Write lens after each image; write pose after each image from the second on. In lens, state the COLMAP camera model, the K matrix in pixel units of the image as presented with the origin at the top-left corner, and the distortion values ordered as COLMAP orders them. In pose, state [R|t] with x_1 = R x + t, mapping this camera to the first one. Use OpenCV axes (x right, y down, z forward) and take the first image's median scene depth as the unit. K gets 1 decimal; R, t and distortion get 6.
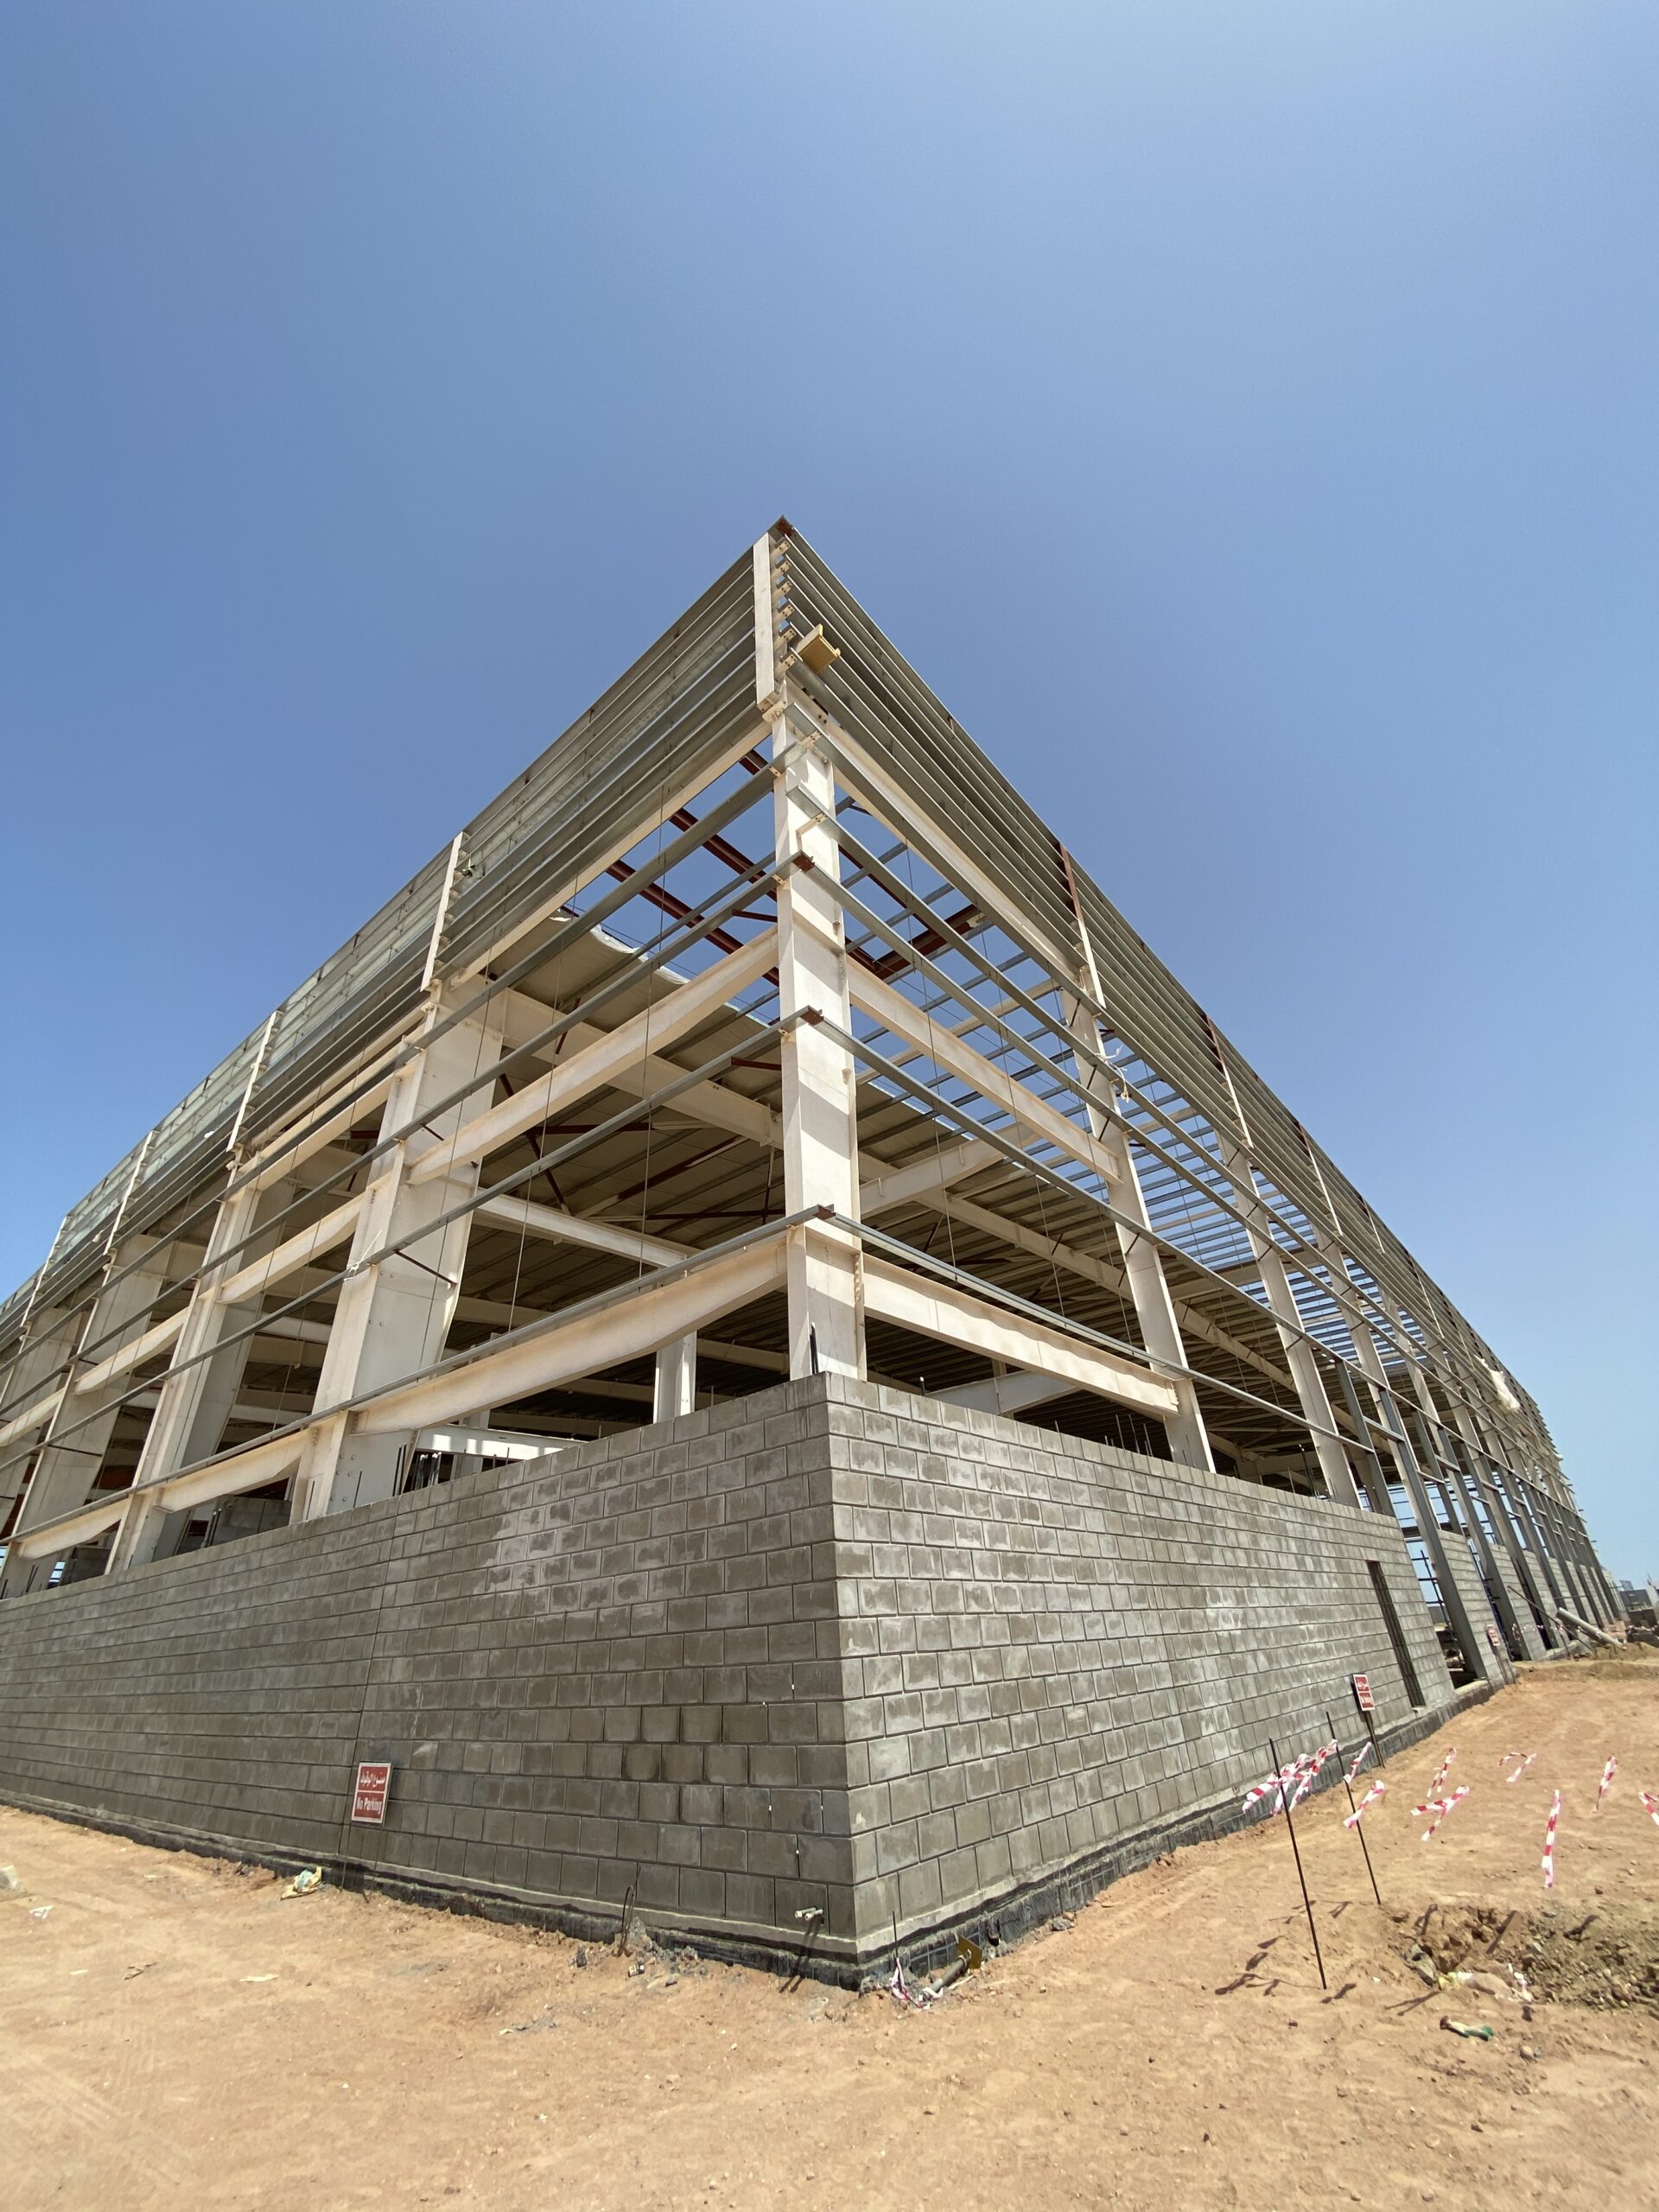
lens RADIAL K [[898.2, 0, 829.5], [0, 898.2, 1106.0], [0, 0, 1]] dist [0.013330, -0.017626]
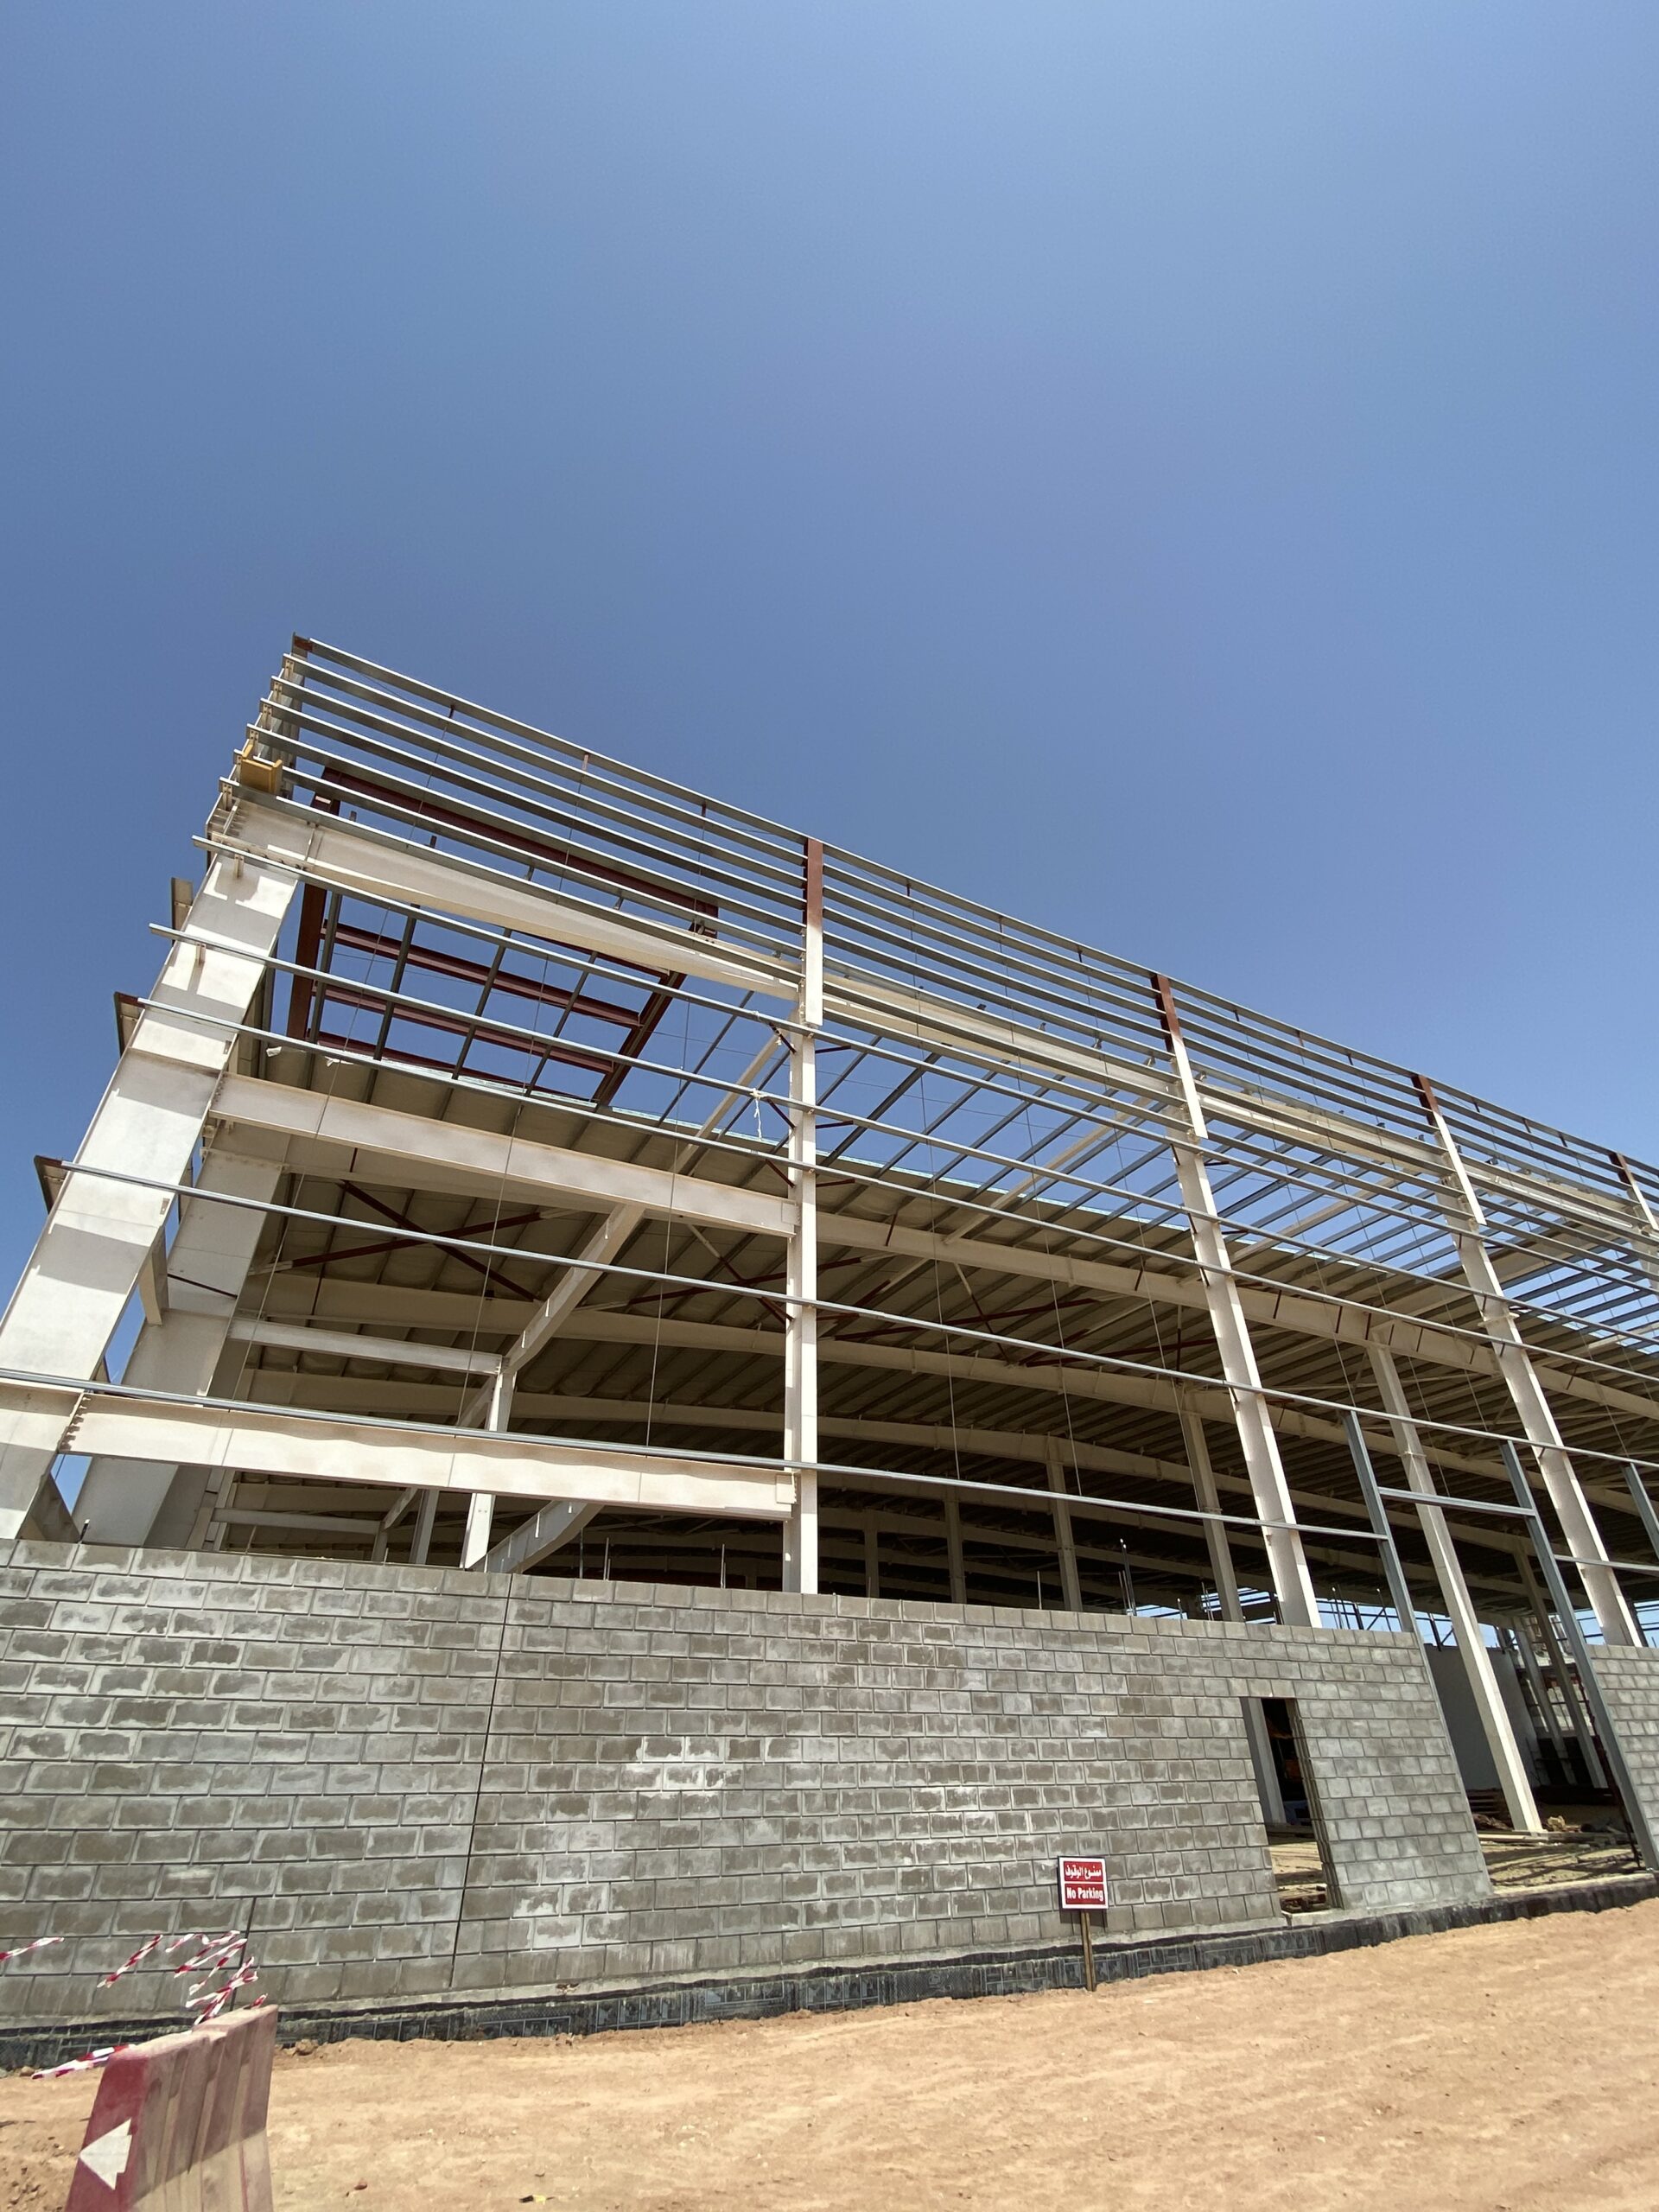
lens RADIAL K [[1021.3, 0, 829.5], [0, 1021.3, 1106.0], [0, 0, 1]] dist [0.015357, -0.016881]
pose [[0.922774, -0.172416, -0.344618, 1.529670], [0.163521, 0.985008, -0.054952, 0.053080], [0.348926, -0.005644, 0.937133, 0.253224]]
